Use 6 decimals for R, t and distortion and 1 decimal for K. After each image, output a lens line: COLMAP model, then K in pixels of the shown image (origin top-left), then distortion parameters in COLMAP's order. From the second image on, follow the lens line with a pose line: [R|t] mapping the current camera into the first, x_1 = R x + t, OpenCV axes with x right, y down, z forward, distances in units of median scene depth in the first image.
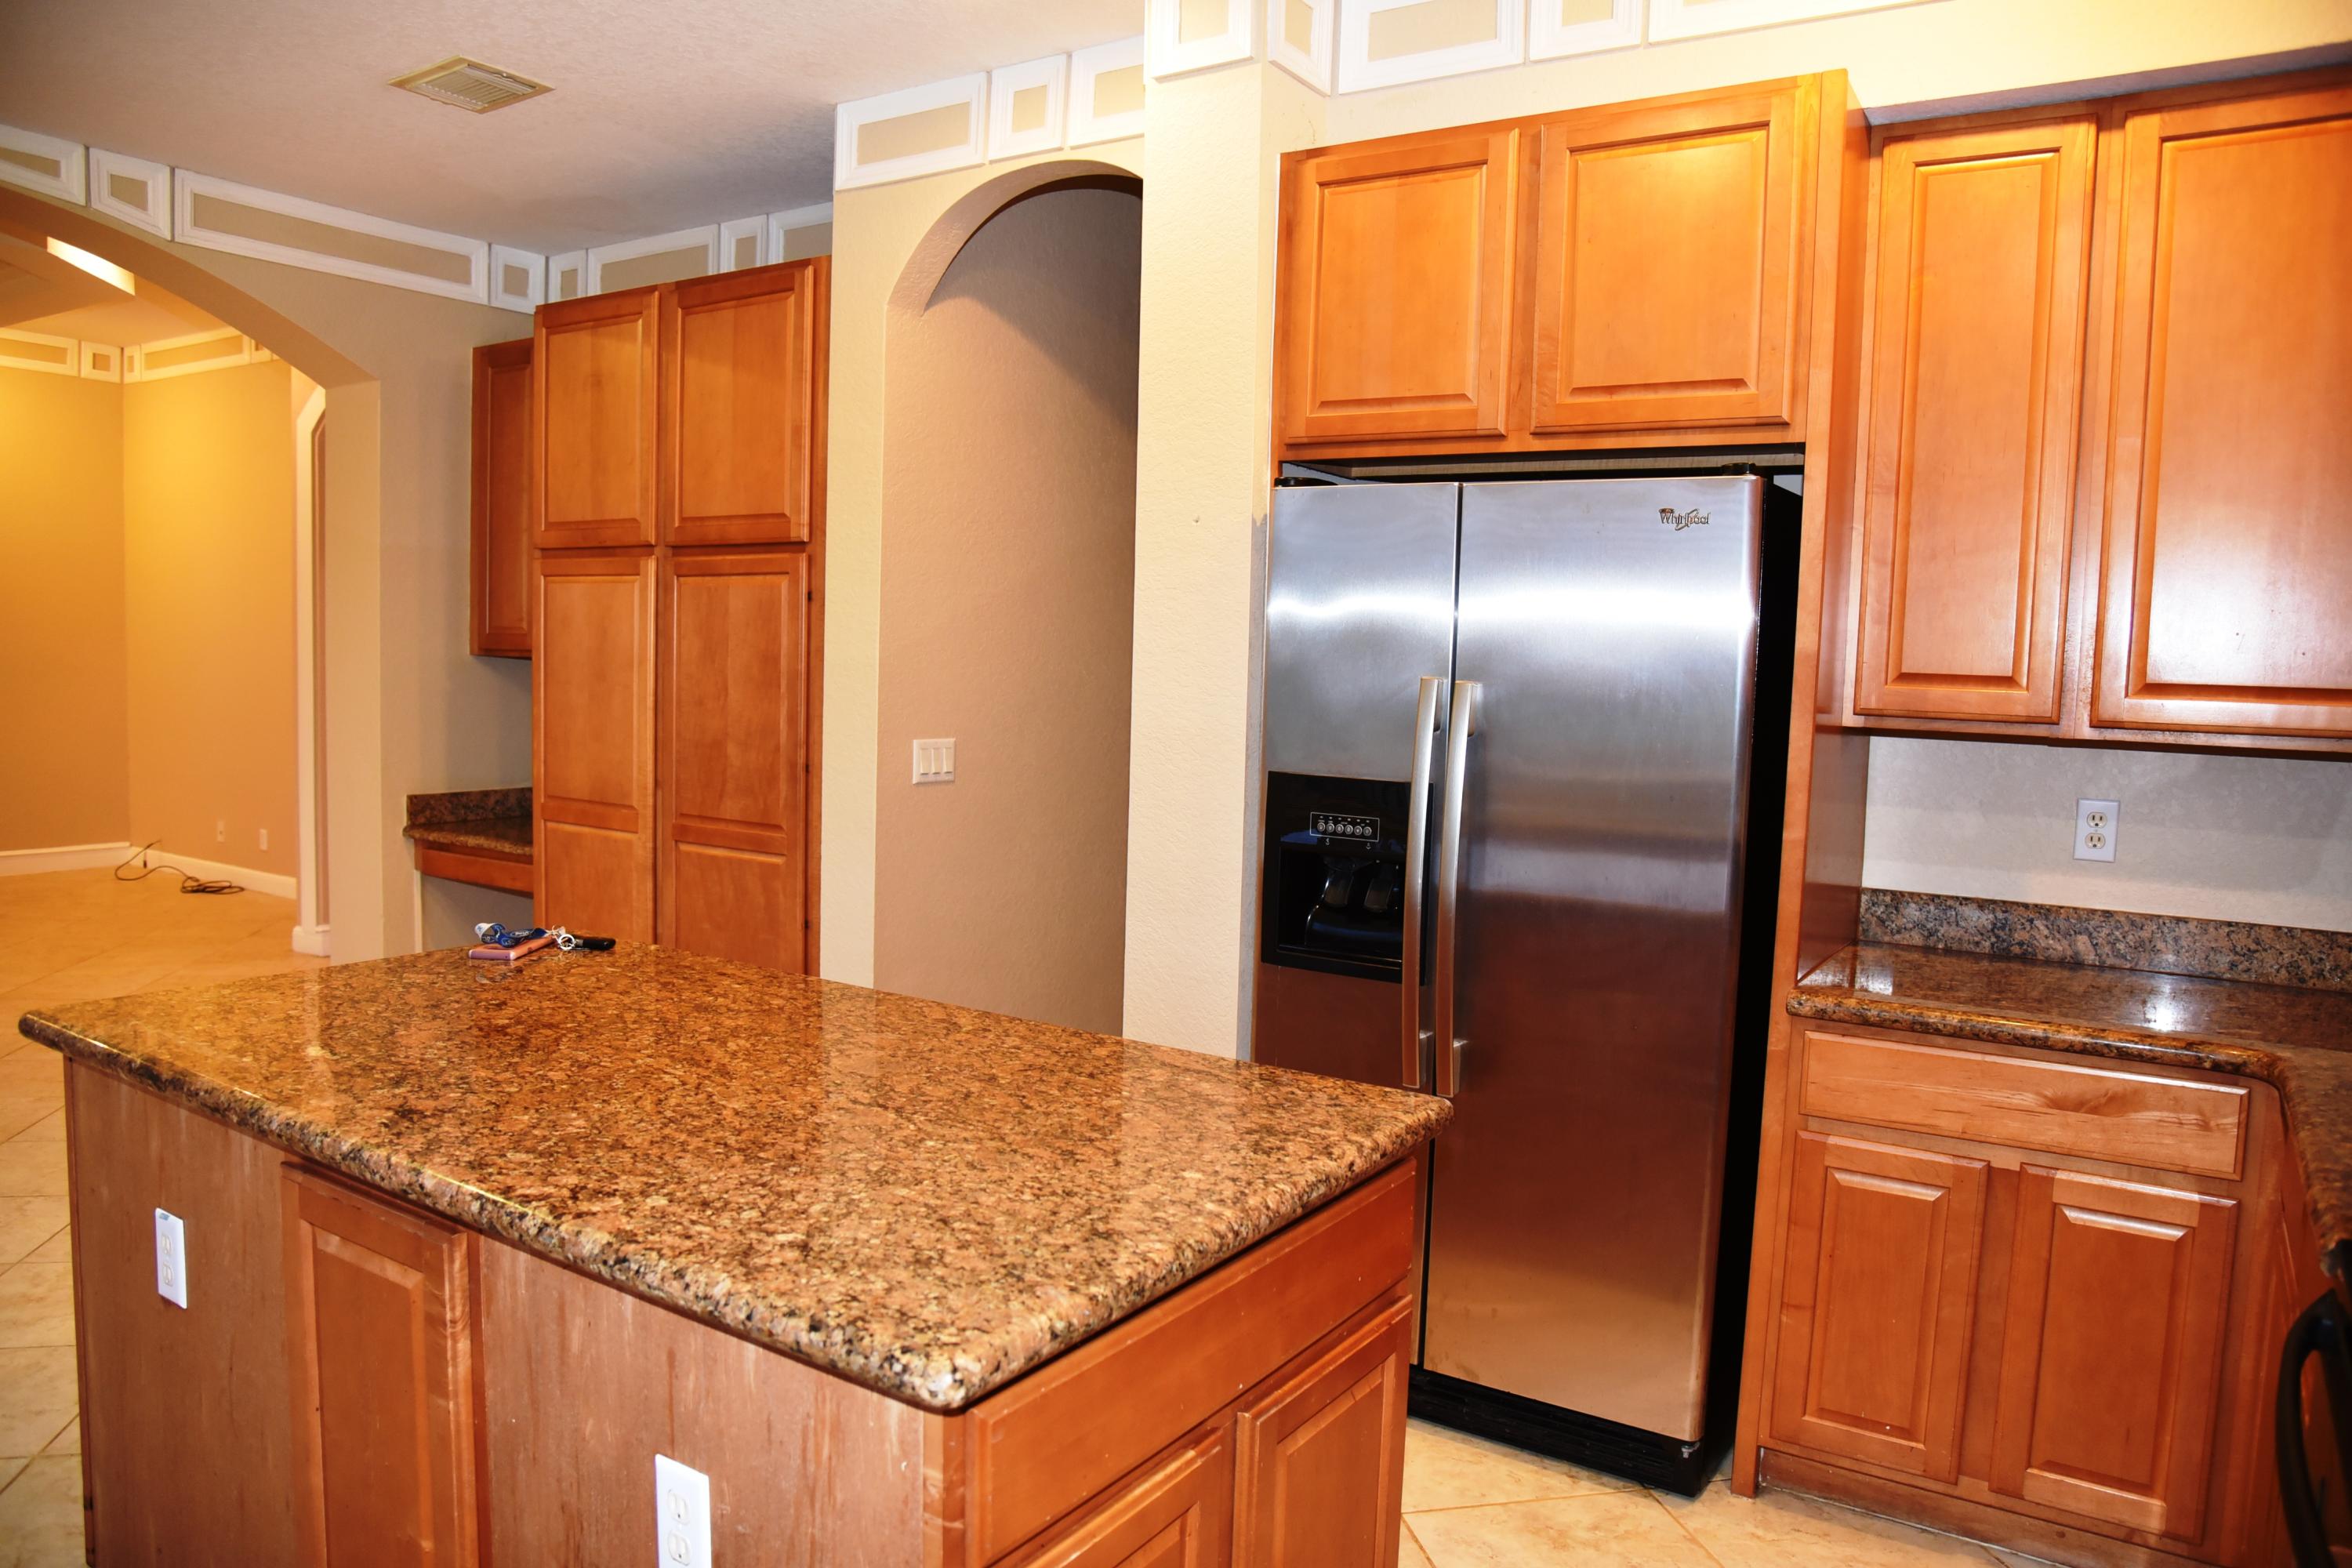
lens RADIAL K [[1655.0, 0, 1171.0], [0, 1655.0, 787.8], [0, 0, 1]] dist [-0.088982, 0.038933]
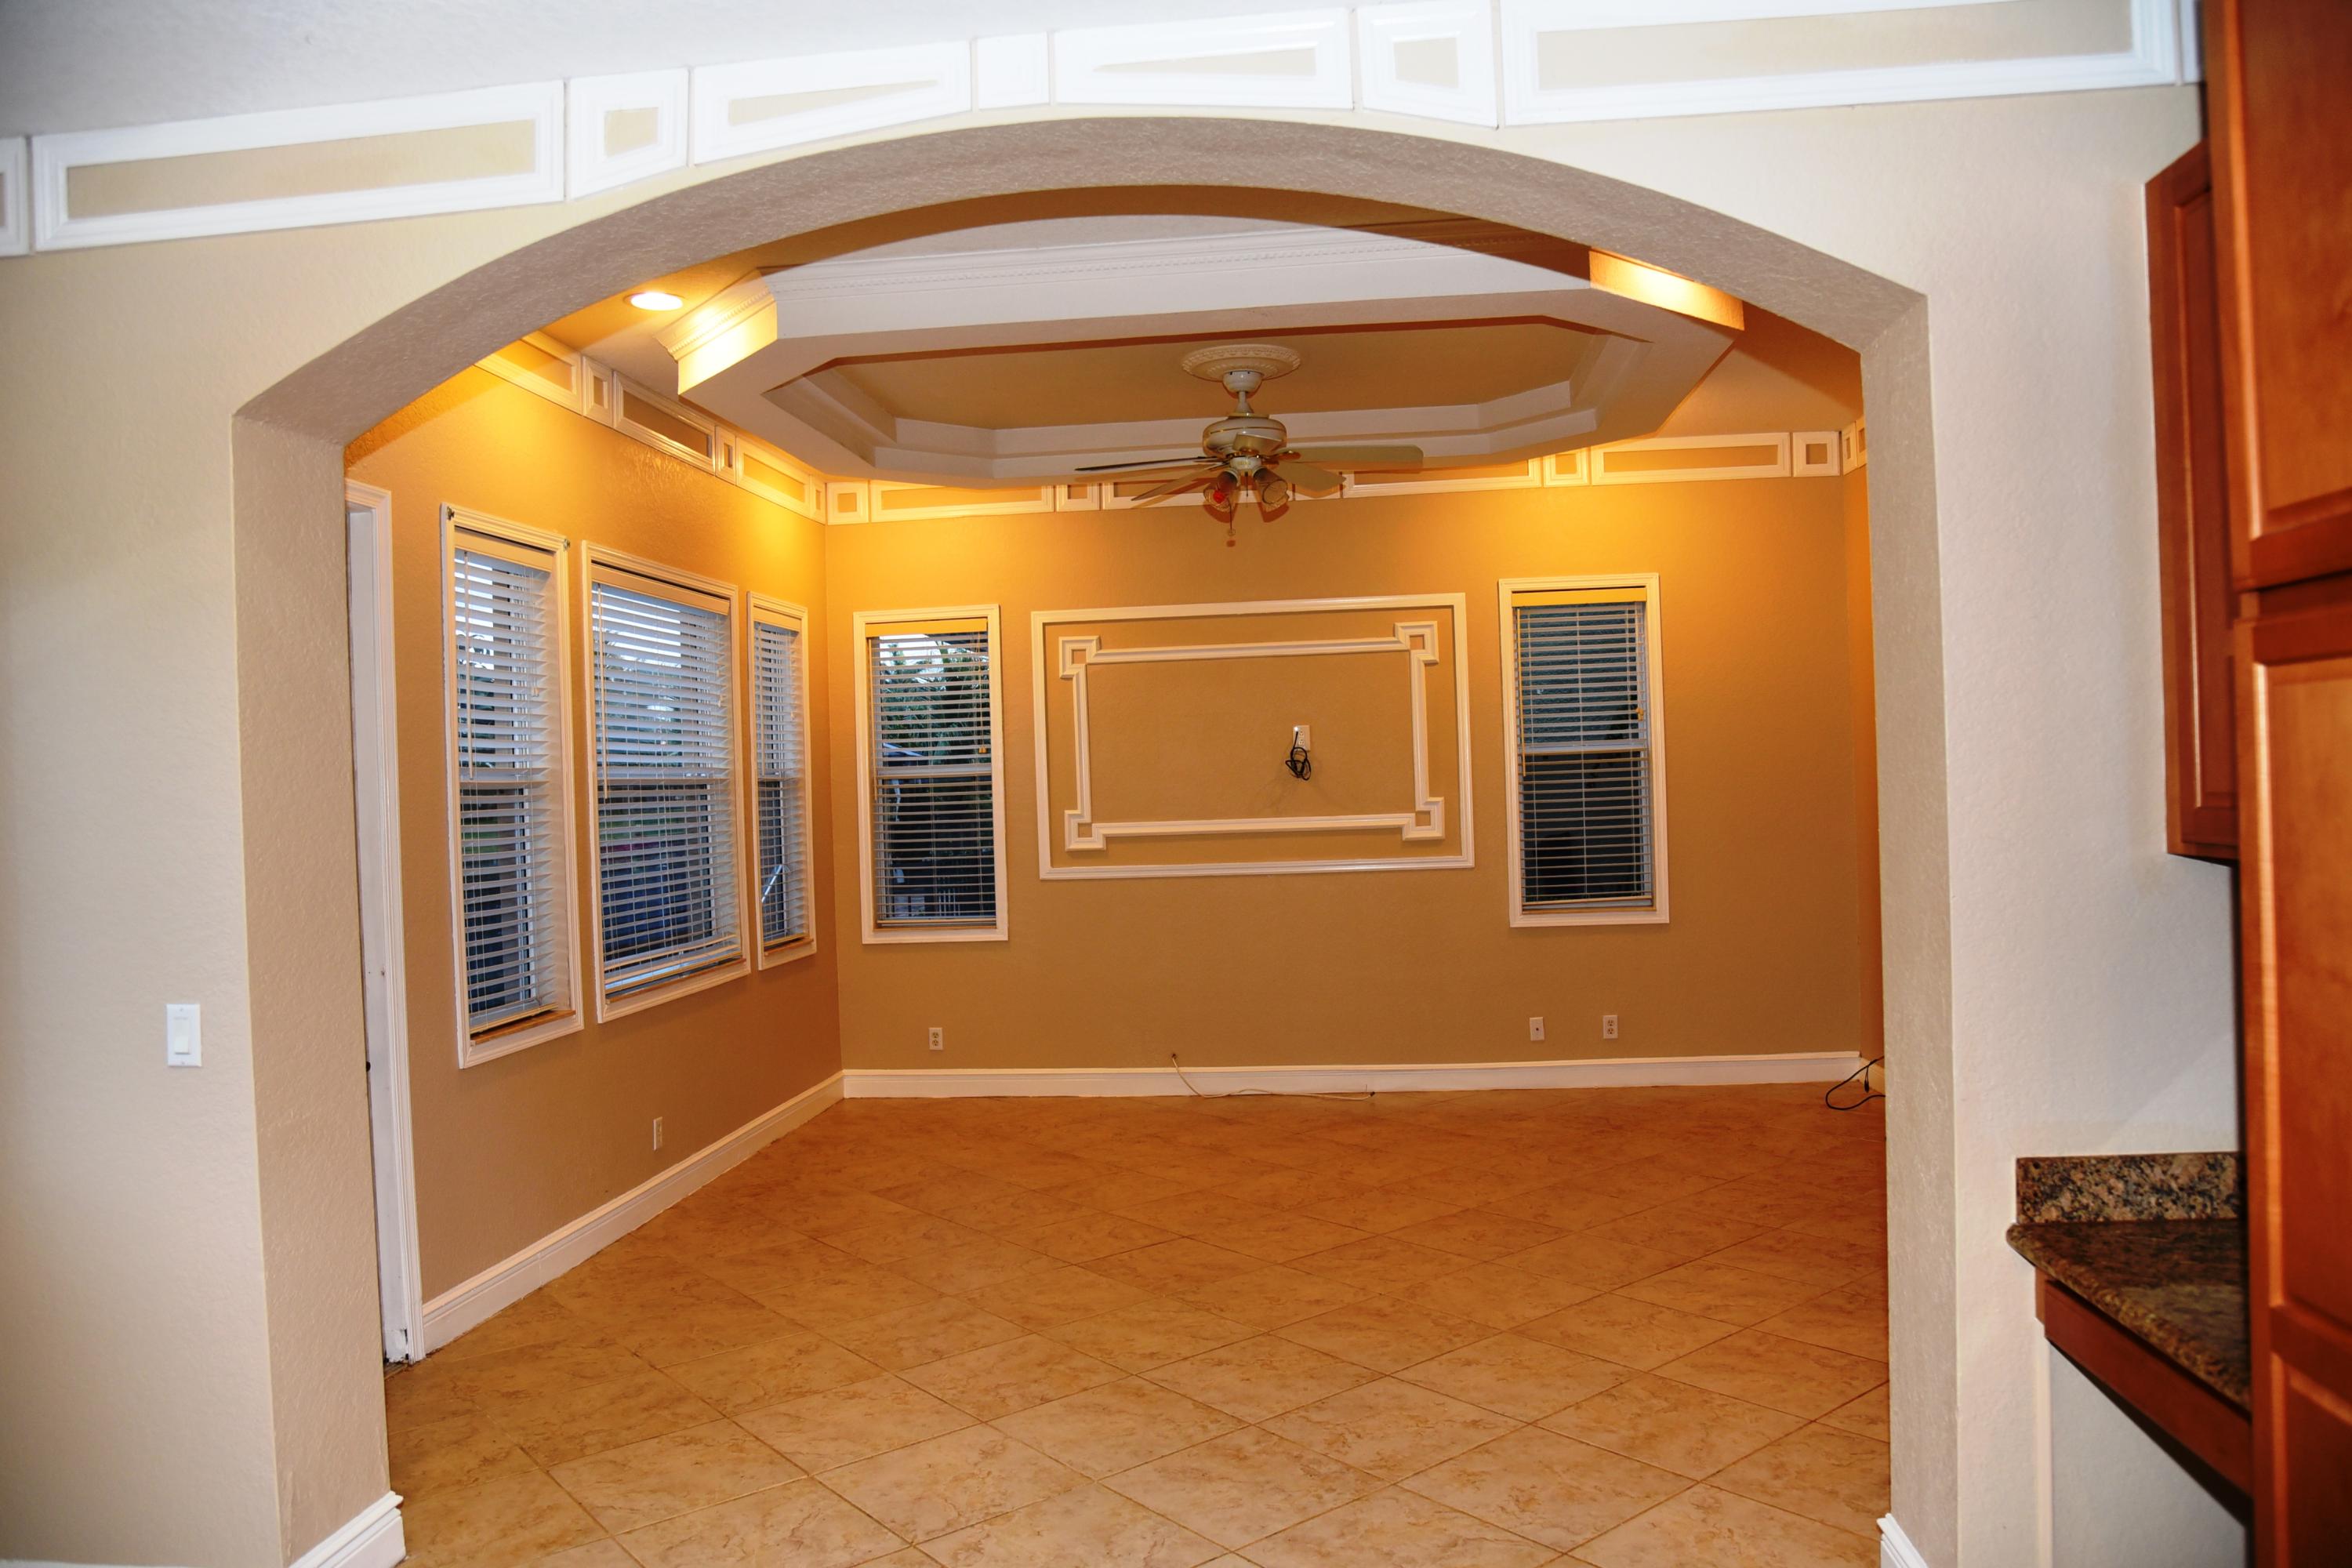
lens RADIAL K [[1655.0, 0, 1173.0], [0, 1655.0, 782.8], [0, 0, 1]] dist [-0.088982, 0.038933]
pose [[0.446446, -0.047753, -0.893535, -0.155245], [-0.028641, 0.997301, -0.067609, -0.063087], [0.894352, 0.055775, 0.443873, 0.558582]]
